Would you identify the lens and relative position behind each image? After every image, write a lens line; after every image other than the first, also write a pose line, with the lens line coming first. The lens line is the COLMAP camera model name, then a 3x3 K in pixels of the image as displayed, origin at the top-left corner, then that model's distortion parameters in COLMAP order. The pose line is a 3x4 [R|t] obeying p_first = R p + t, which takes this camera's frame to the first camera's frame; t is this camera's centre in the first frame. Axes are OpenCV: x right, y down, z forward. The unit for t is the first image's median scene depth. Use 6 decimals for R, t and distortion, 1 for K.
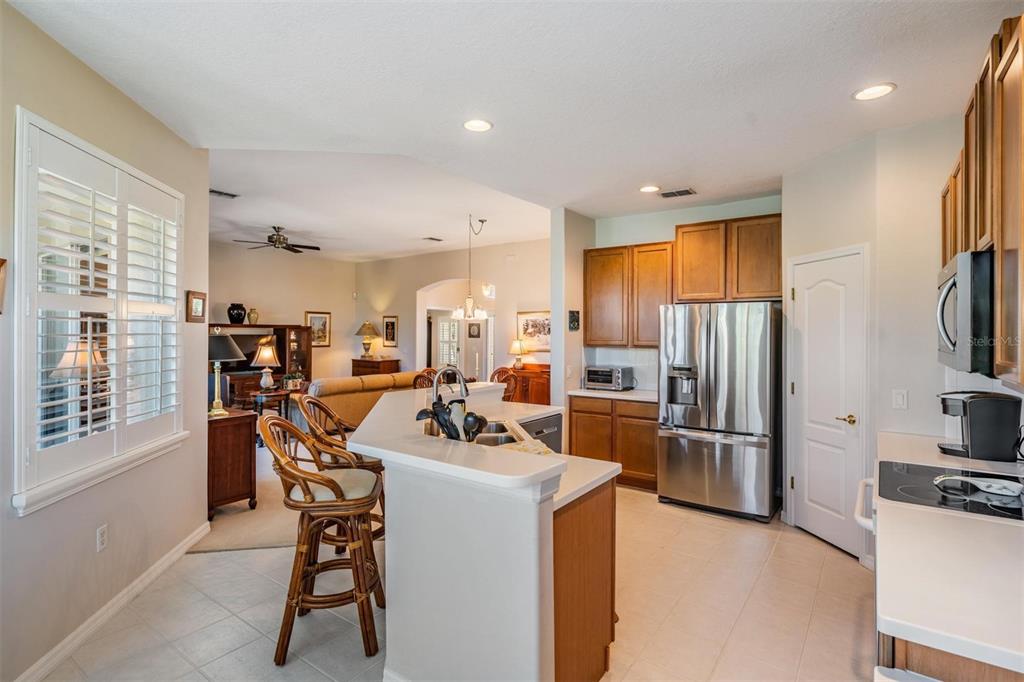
lens RADIAL K [[505.8, 0, 512.0], [0, 505.8, 341.0], [0, 0, 1]] dist [0.004636, 0.000273]
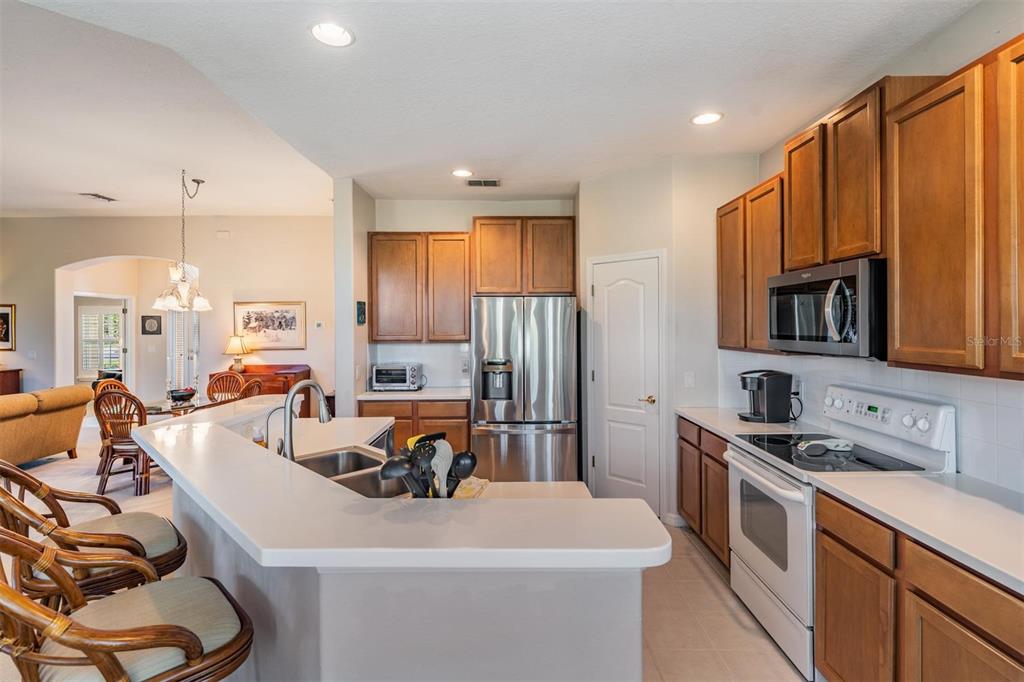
lens RADIAL K [[489.1, 0, 512.3], [0, 489.1, 332.0], [0, 0, 1]] dist [0.000975, 0.000220]
pose [[0.808685, -0.014284, 0.588069, -0.158576], [0.016787, 0.999858, 0.001202, -0.004766], [-0.588003, 0.008900, 0.808810, 0.178732]]
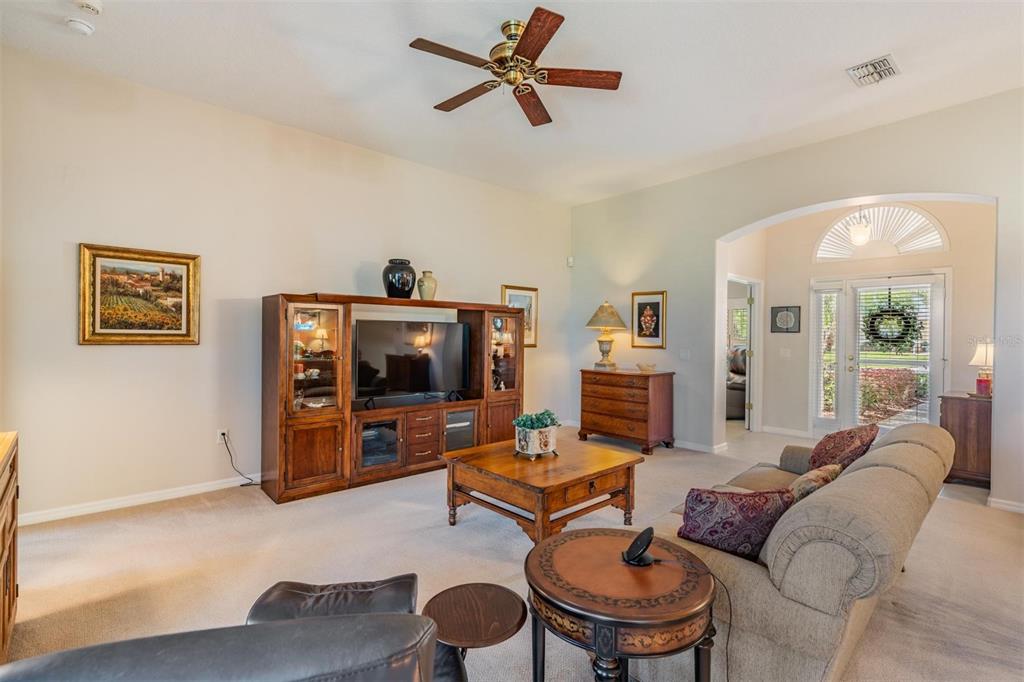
lens RADIAL K [[474.8, 0, 515.8], [0, 474.8, 335.5], [0, 0, 1]] dist [-0.001741, 0.000001]
pose [[0.978565, 0.001901, -0.205931, -0.591172], [-0.005803, 0.999815, -0.018345, 0.017953], [0.205858, 0.019146, 0.978395, 1.001120]]
